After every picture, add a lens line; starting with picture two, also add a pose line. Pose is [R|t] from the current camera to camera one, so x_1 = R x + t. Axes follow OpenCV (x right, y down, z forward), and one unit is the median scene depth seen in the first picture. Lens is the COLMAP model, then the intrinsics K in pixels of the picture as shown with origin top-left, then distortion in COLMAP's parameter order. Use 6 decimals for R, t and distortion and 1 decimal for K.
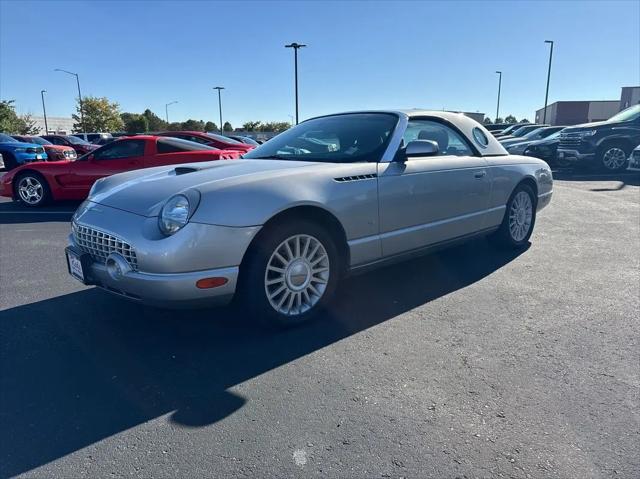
lens RADIAL K [[453.0, 0, 319.8], [0, 453.0, 241.0], [0, 0, 1]] dist [0.033068, -0.040627]
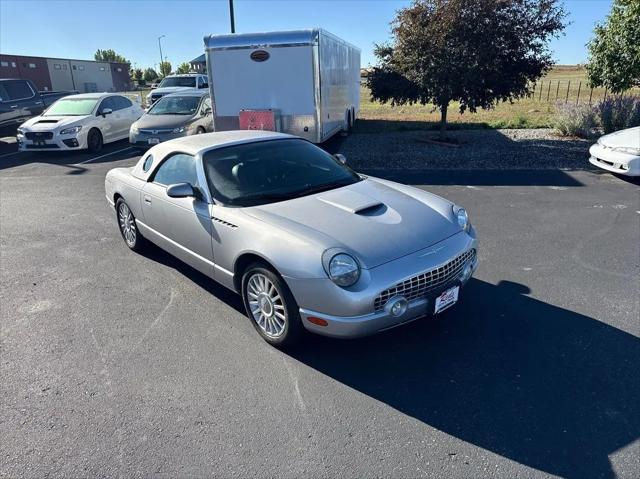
lens RADIAL K [[453.0, 0, 318.4], [0, 453.0, 240.8], [0, 0, 1]] dist [0.033068, -0.040627]
pose [[0.003543, -0.319819, 0.947472, -1.088300], [0.234830, 0.921249, 0.310089, -0.360170], [-0.972030, 0.221396, 0.078367, 0.809716]]
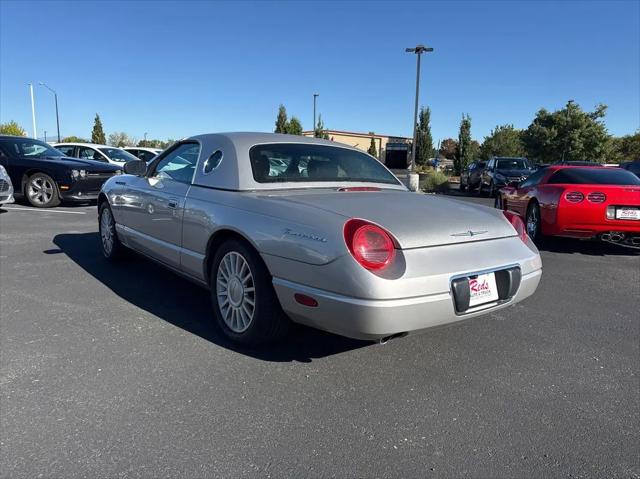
lens RADIAL K [[453.0, 0, 323.8], [0, 453.0, 240.0], [0, 0, 1]] dist [0.033068, -0.040627]
pose [[-0.043648, 0.175689, -0.983478, 1.142002], [-0.241256, 0.953428, 0.181029, -0.289595], [0.969479, 0.245172, 0.000771, 1.231153]]
